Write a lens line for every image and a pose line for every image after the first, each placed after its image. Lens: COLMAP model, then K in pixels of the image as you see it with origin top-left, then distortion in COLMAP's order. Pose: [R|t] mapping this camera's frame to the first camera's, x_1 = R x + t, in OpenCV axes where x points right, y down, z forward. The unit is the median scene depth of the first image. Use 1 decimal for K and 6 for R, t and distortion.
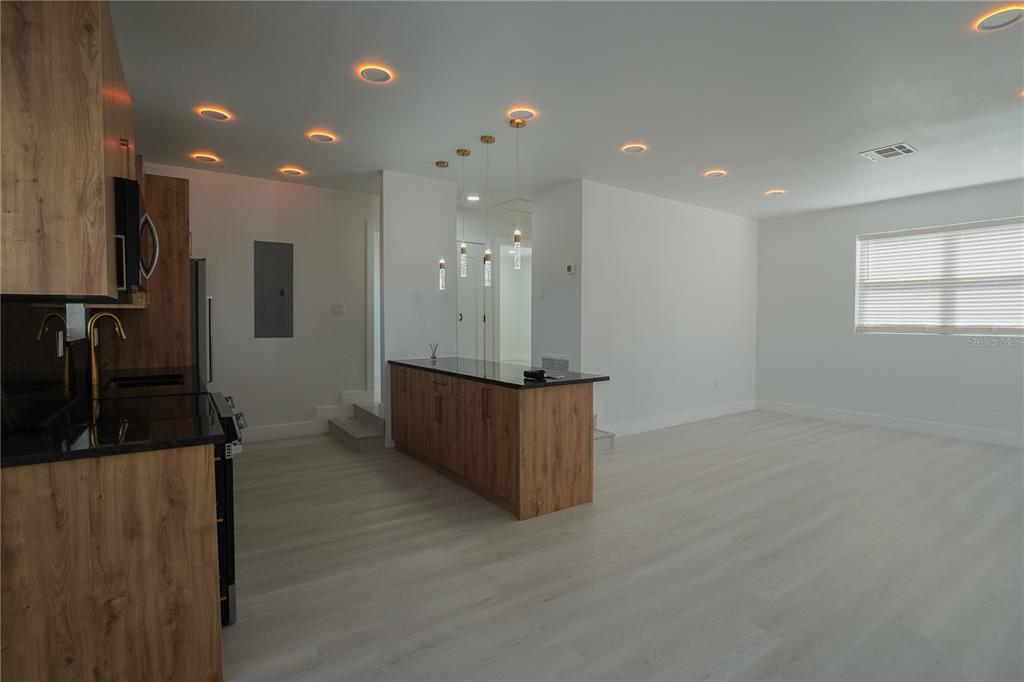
lens RADIAL K [[506.8, 0, 534.3], [0, 506.8, 337.5], [0, 0, 1]] dist [-0.064740, 0.023318]
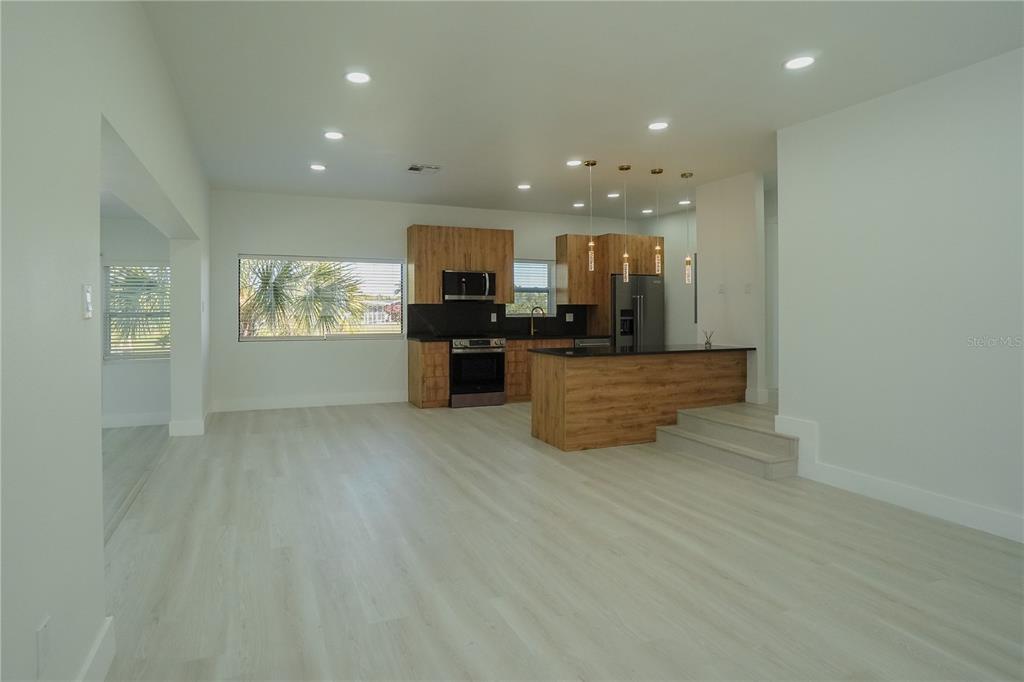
lens RADIAL K [[517.5, 0, 463.0], [0, 517.5, 306.8], [0, 0, 1]] dist [-0.033676, 0.000174]
pose [[-0.251760, -0.010077, -0.967737, 1.548004], [-0.035489, 0.999369, -0.001174, -0.030012], [0.967139, 0.034048, -0.251959, 1.147571]]
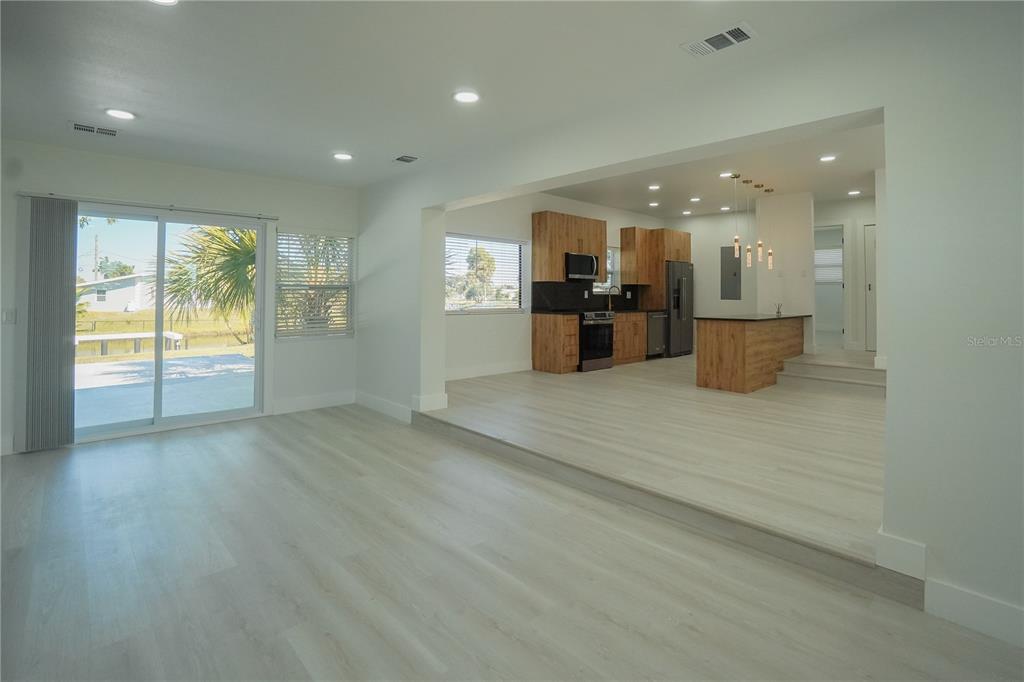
lens RADIAL K [[478.1, 0, 514.5], [0, 478.1, 286.0], [0, 0, 1]] dist [-0.030644, 0.001107]
pose [[0.129433, -0.019195, -0.991402, 1.699751], [-0.041617, 0.998826, -0.024772, 0.042549], [0.990714, 0.044466, 0.128482, 0.024074]]
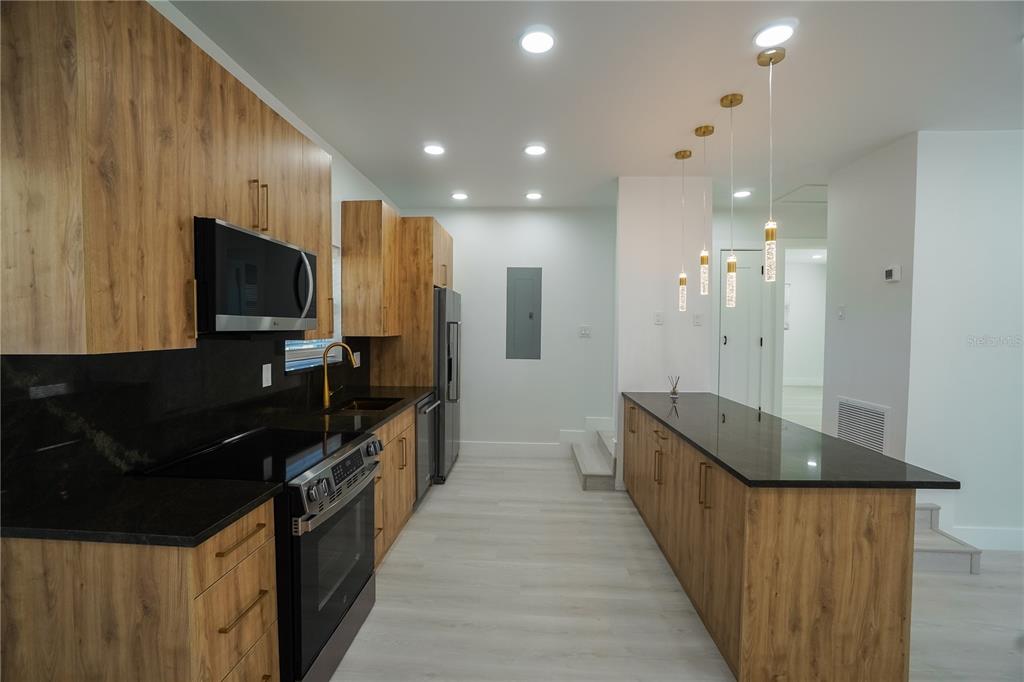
lens RADIAL K [[453.2, 0, 501.2], [0, 453.2, 341.6], [0, 0, 1]] dist [-0.059211, 0.021584]
pose [[0.768191, 0.021986, -0.639843, 0.076309], [-0.027217, 0.999628, 0.001672, -0.057746], [0.639642, 0.016131, 0.768504, 0.388952]]
